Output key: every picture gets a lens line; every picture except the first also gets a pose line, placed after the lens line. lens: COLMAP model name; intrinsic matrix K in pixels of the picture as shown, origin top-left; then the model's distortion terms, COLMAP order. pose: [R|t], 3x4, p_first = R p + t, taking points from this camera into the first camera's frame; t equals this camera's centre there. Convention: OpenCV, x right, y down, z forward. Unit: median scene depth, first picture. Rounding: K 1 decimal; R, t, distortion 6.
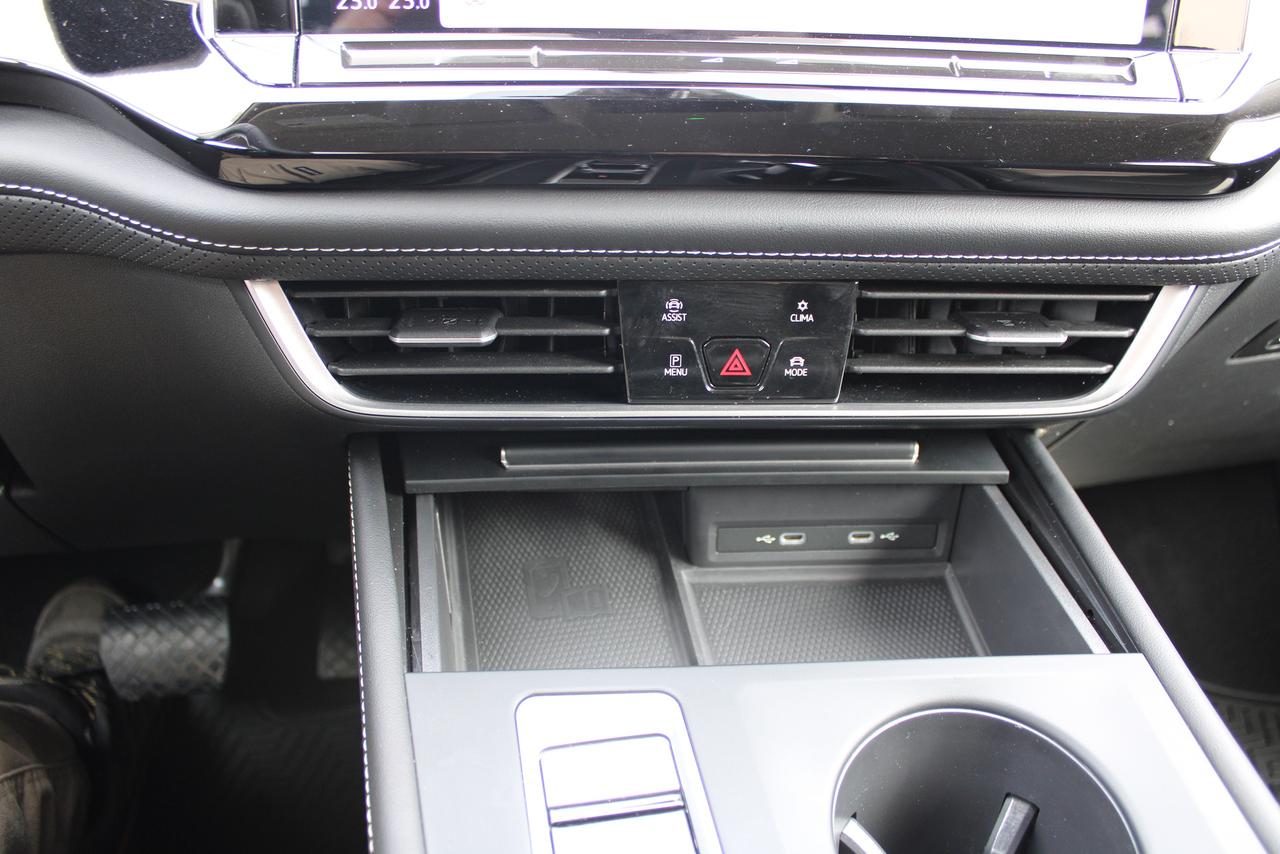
lens RADIAL K [[1049.2, 0, 640.0], [0, 1049.2, 427.0], [0, 0, 1]] dist [-0.168351, 0.136906]
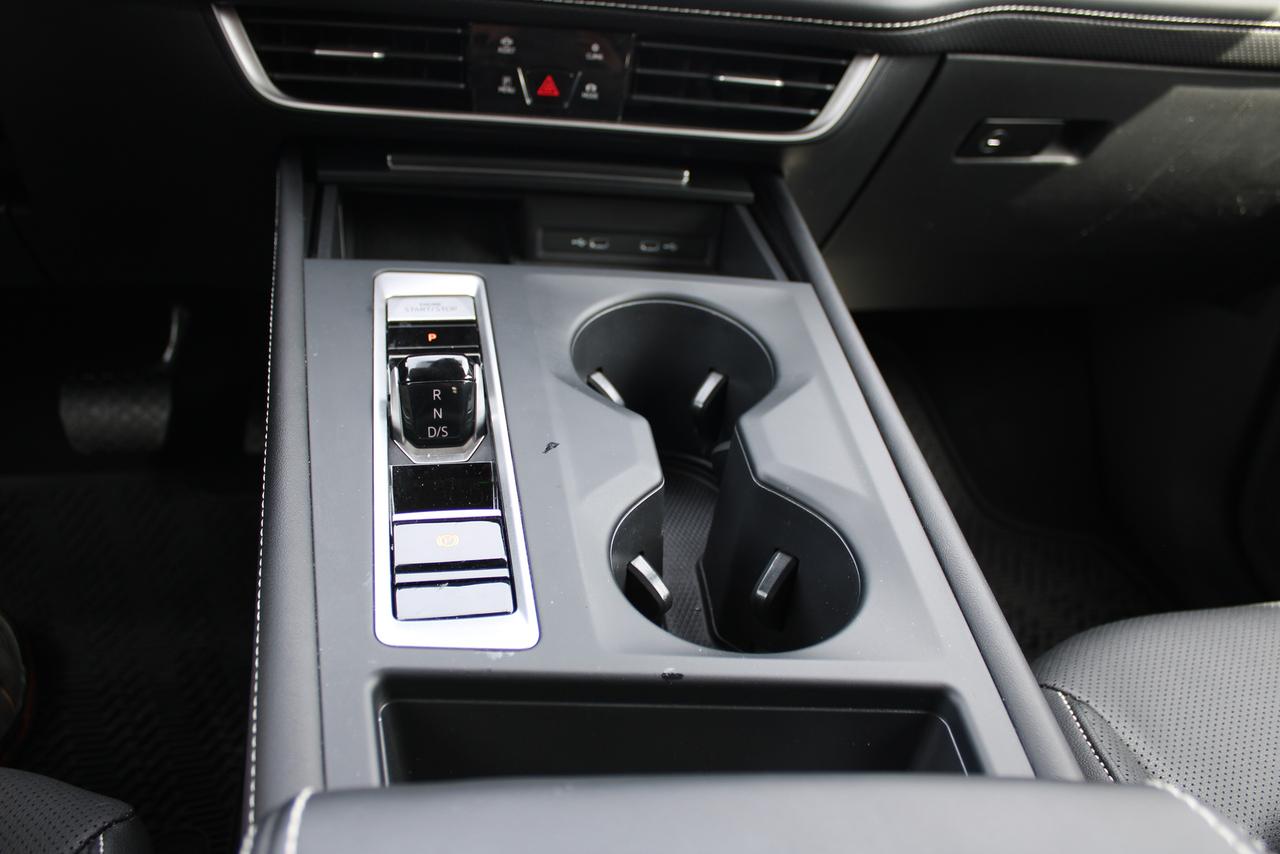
lens RADIAL K [[1063.2, 0, 640.0], [0, 1063.2, 427.0], [0, 0, 1]] dist [-0.165327, 0.144618]
pose [[0.997566, 0.050629, 0.047945, 0.174335], [-0.051648, 0.998460, 0.020261, 0.379256], [-0.046845, -0.022688, 0.998644, -0.470765]]
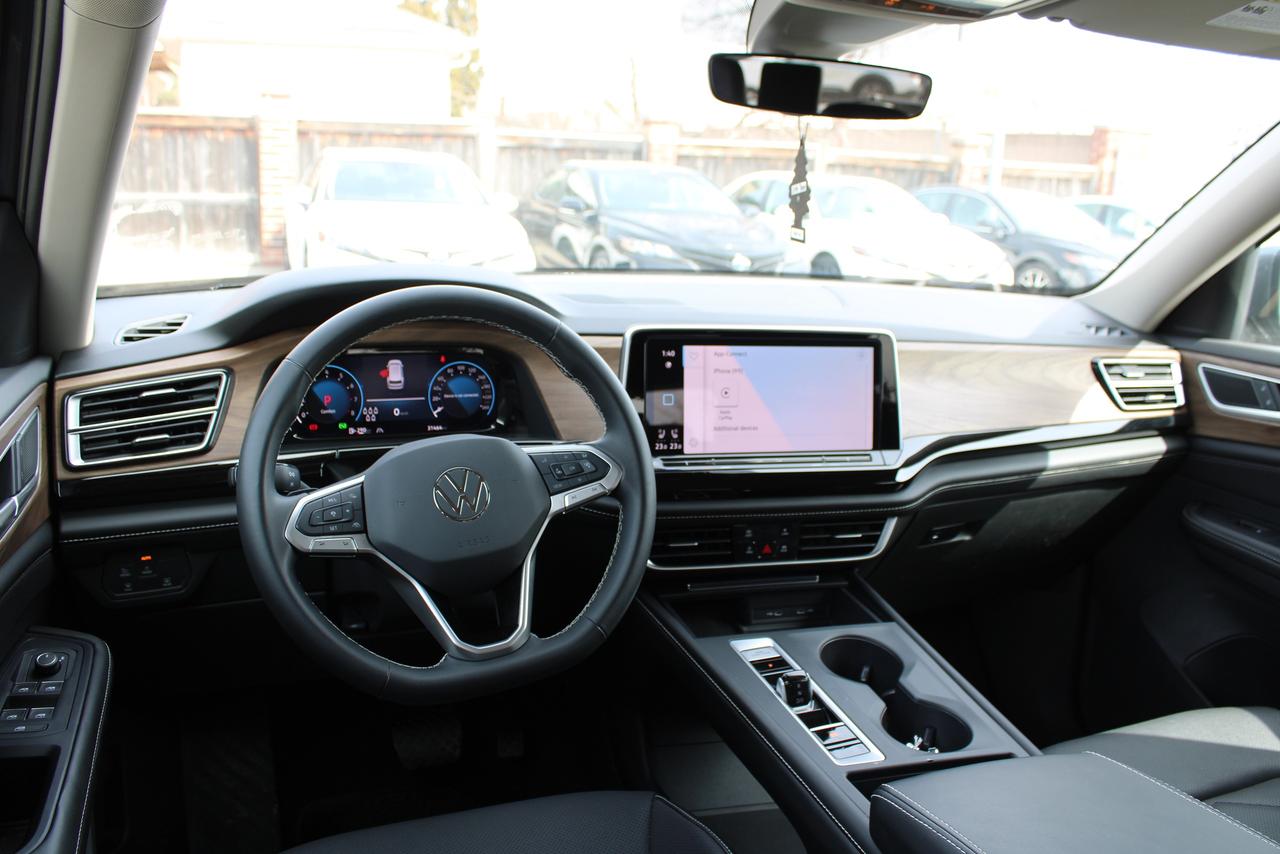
lens RADIAL K [[1049.2, 0, 640.0], [0, 1049.2, 427.0], [0, 0, 1]] dist [-0.168351, 0.136906]
pose [[0.977674, -0.024046, 0.208749, -0.982036], [0.080333, 0.960739, -0.265569, 0.414871], [-0.194167, 0.276409, 0.941221, -2.135787]]
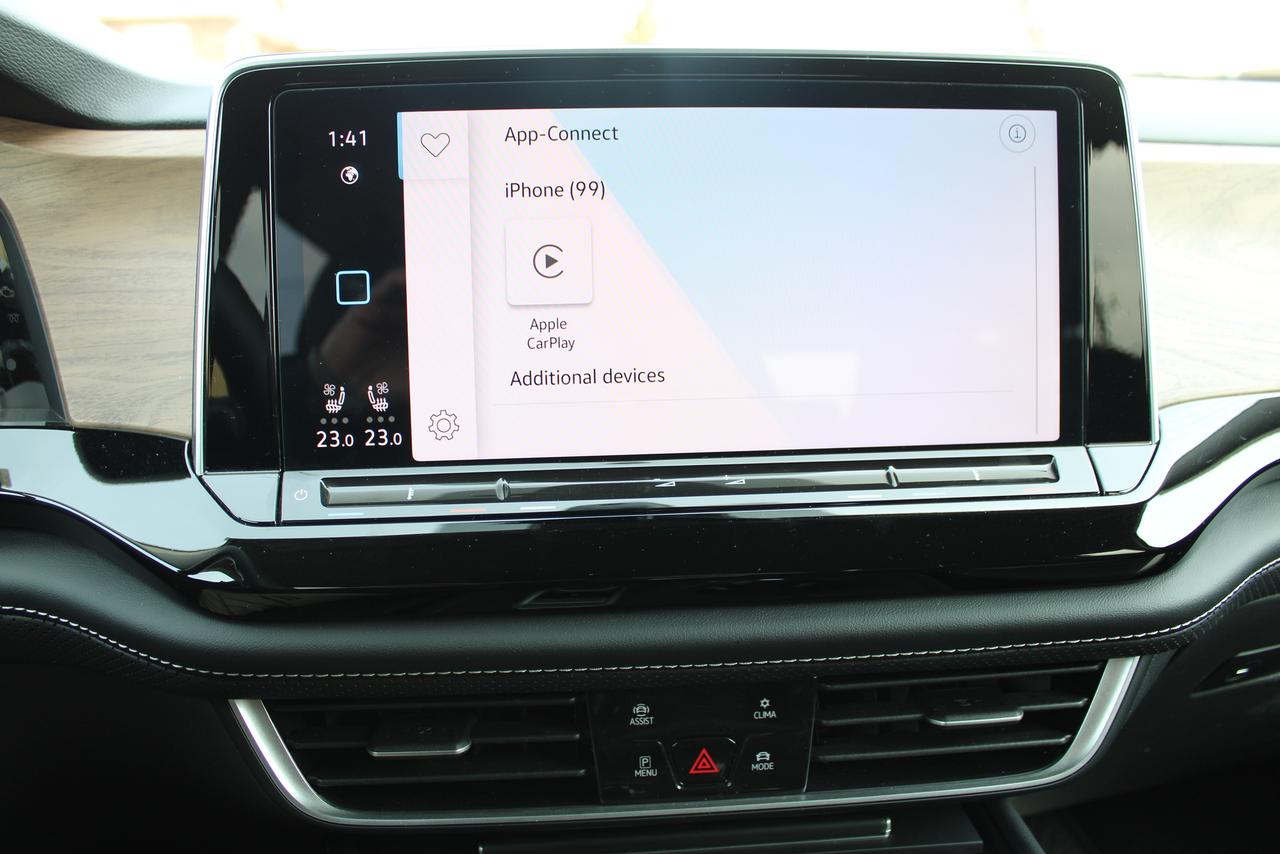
lens RADIAL K [[1049.2, 0, 640.0], [0, 1049.2, 427.0], [0, 0, 1]] dist [-0.168351, 0.136906]
pose [[0.999025, -0.038734, 0.021164, 0.020270], [0.042929, 0.964157, -0.261837, -0.116243], [-0.010263, 0.262491, 0.964880, -0.066386]]
